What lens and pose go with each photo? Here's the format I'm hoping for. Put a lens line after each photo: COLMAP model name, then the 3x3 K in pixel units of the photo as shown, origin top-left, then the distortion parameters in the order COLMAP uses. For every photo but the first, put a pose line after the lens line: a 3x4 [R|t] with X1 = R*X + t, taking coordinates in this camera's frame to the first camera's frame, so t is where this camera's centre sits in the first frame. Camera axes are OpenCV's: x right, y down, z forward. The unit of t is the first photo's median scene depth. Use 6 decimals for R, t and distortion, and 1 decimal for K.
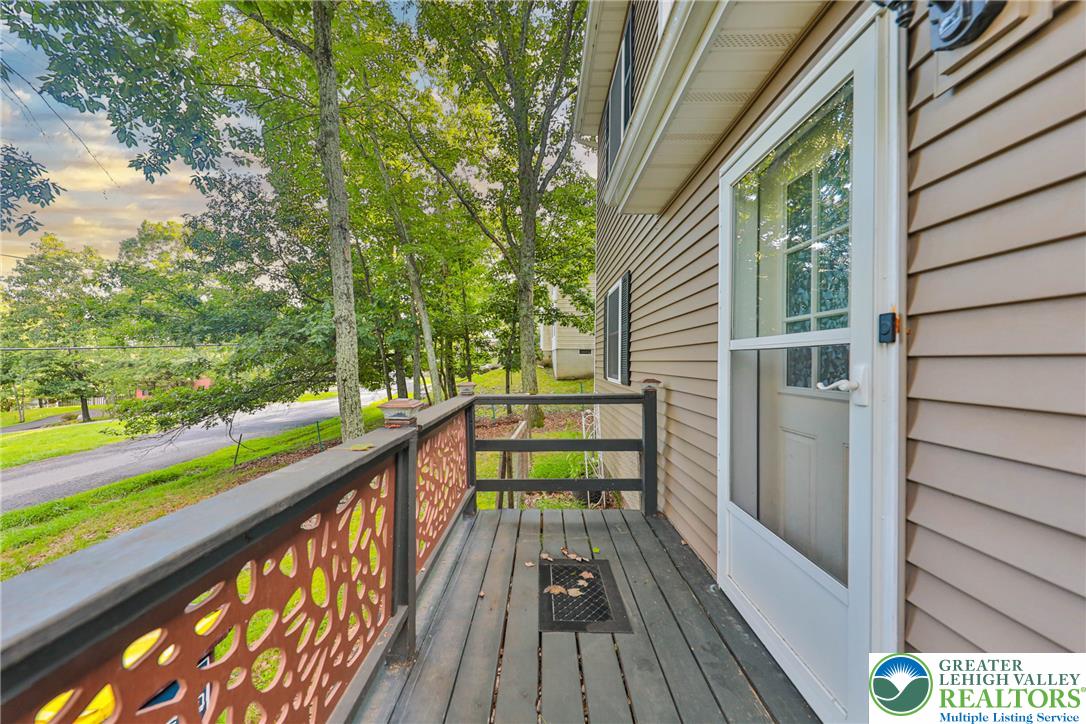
lens RADIAL K [[358.4, 0, 543.0], [0, 358.4, 362.0], [0, 0, 1]] dist [0.002118, 0.000097]
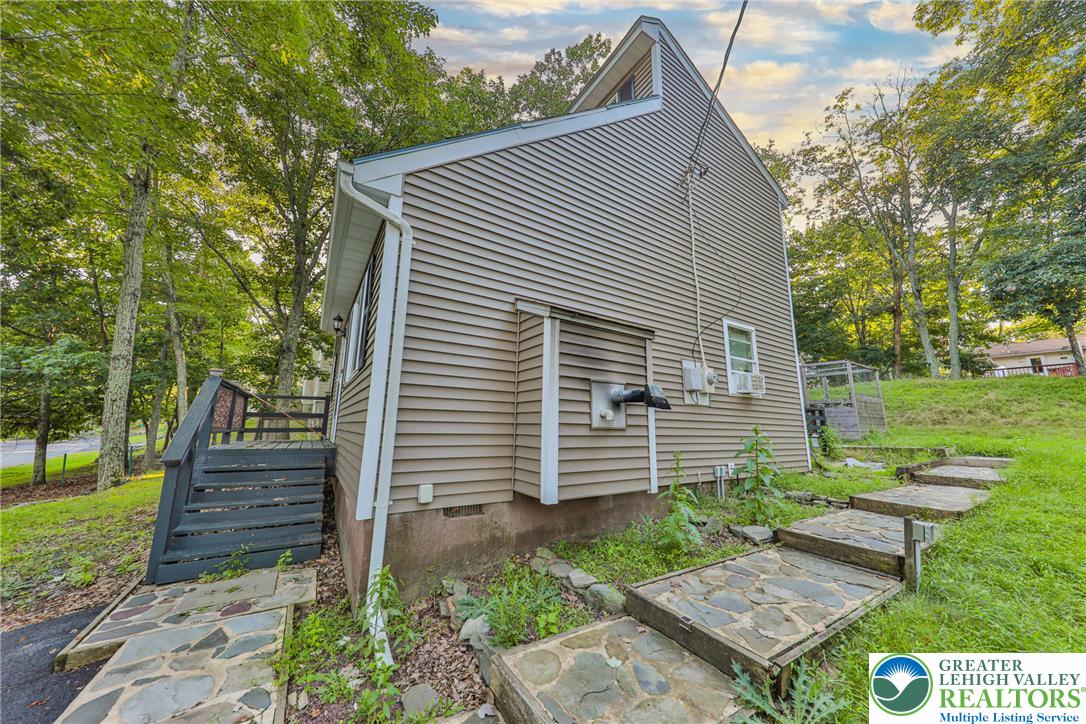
lens RADIAL K [[358.4, 0, 543.0], [0, 358.4, 362.0], [0, 0, 1]] dist [0.002118, 0.000097]
pose [[0.843649, 0.110405, 0.525422, 0.046754], [-0.006744, 0.980731, -0.195248, 0.082329], [-0.536853, 0.161178, 0.828137, -0.531384]]
